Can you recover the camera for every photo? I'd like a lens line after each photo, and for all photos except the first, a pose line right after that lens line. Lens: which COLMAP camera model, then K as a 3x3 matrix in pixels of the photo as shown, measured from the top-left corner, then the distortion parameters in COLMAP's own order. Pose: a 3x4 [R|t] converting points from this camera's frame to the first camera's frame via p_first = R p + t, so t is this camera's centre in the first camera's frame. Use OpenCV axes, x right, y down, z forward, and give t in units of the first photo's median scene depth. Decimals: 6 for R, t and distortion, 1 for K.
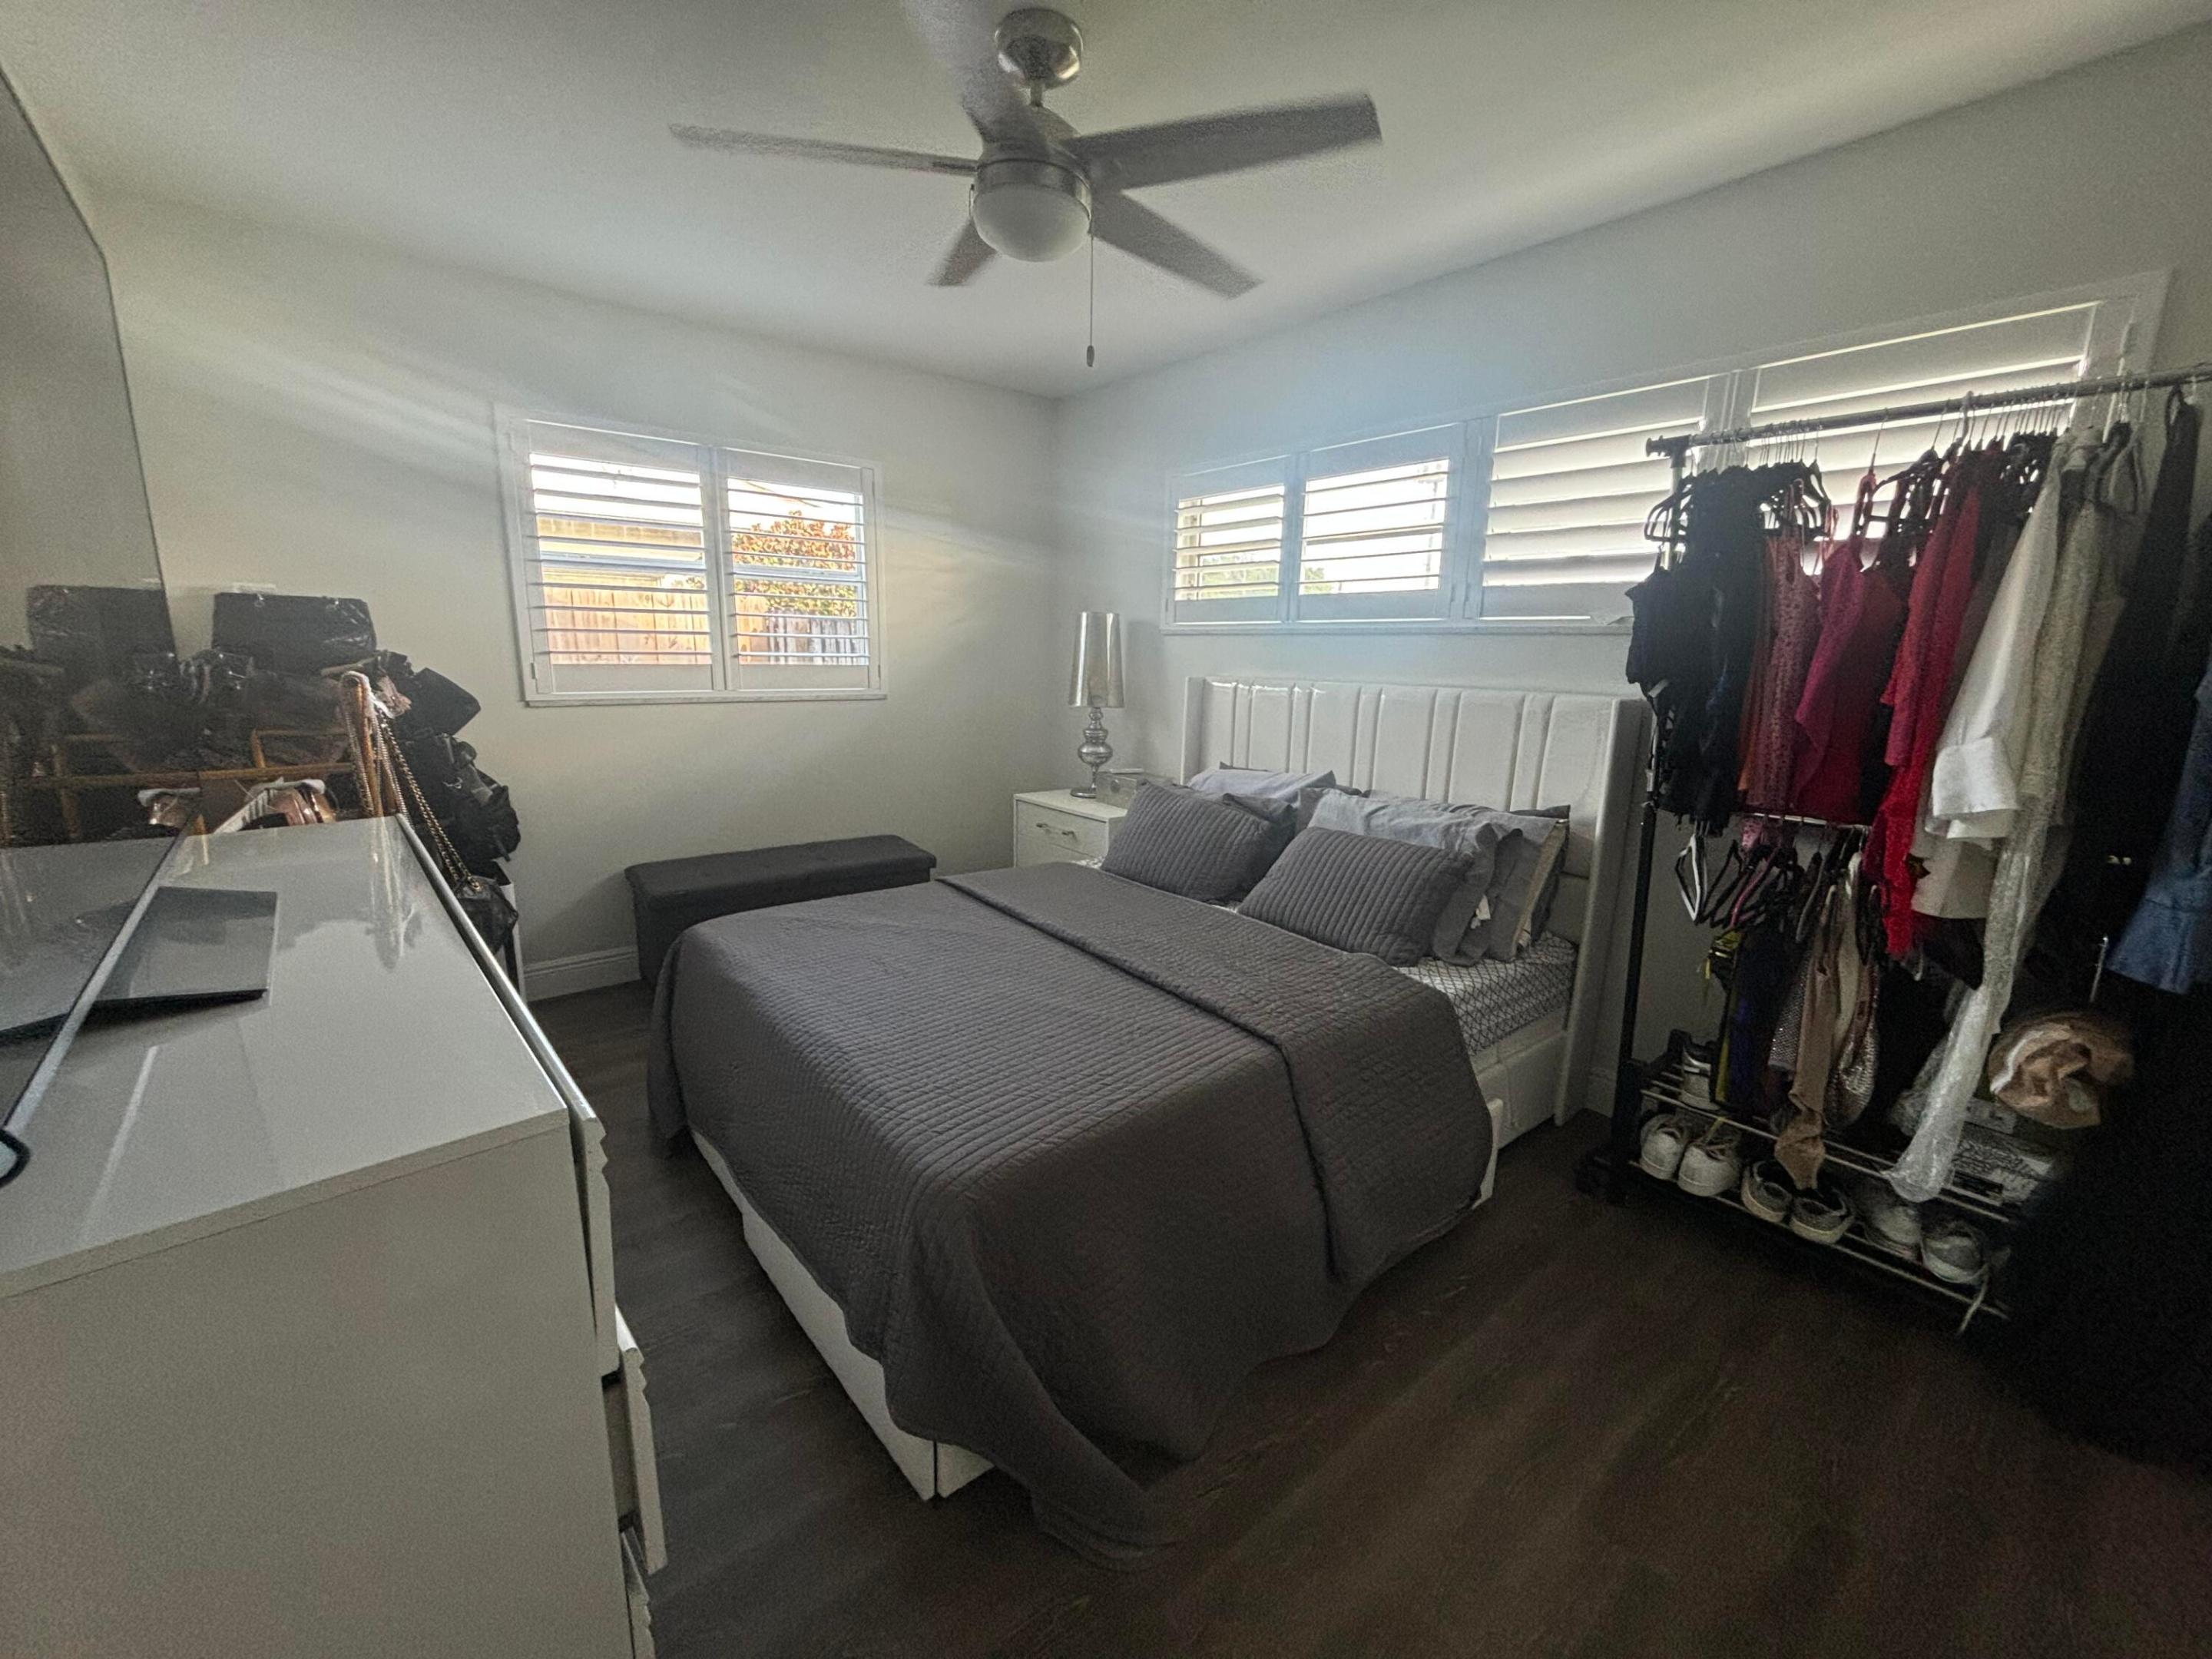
lens RADIAL K [[890.7, 0, 1107.2], [0, 890.7, 833.7], [0, 0, 1]] dist [-0.000773, 0.000594]
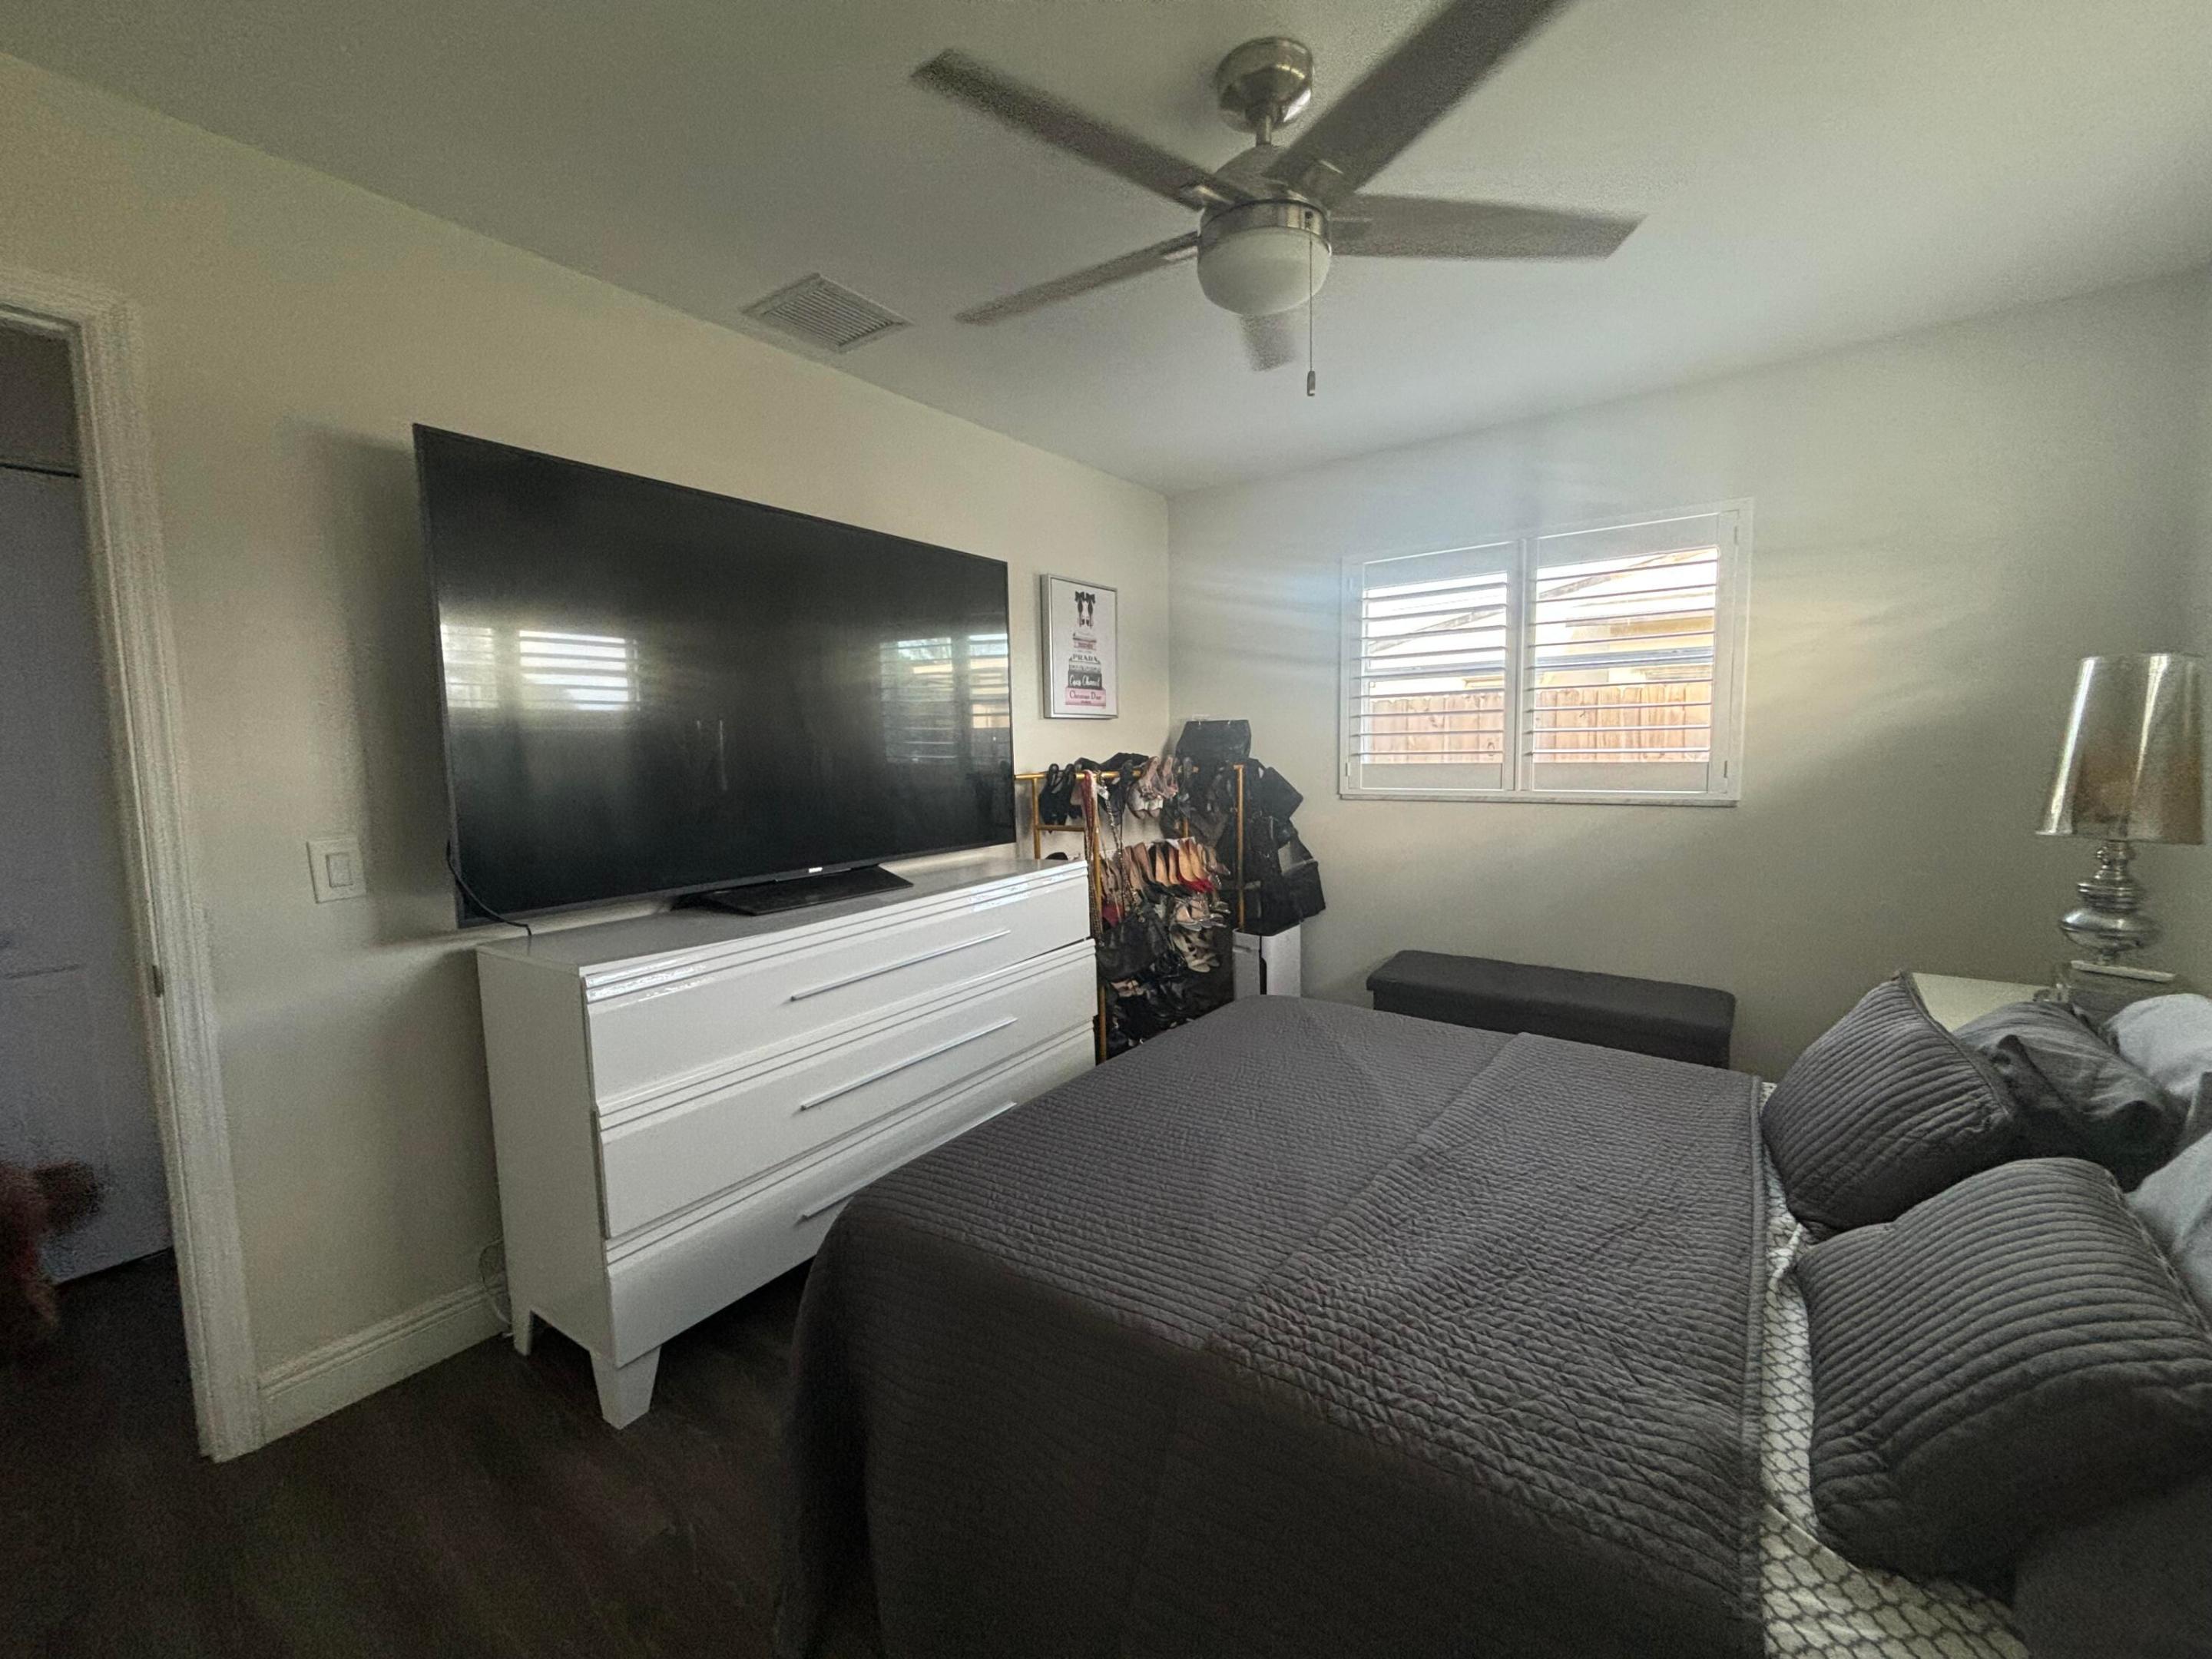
lens RADIAL K [[890.7, 0, 1110.7], [0, 890.7, 821.3], [0, 0, 1]] dist [-0.000773, 0.000594]
pose [[0.246394, 0.055905, -0.967556, 0.389118], [-0.175373, 0.984426, 0.012220, -0.065037], [0.953171, 0.166673, 0.252361, 0.362164]]
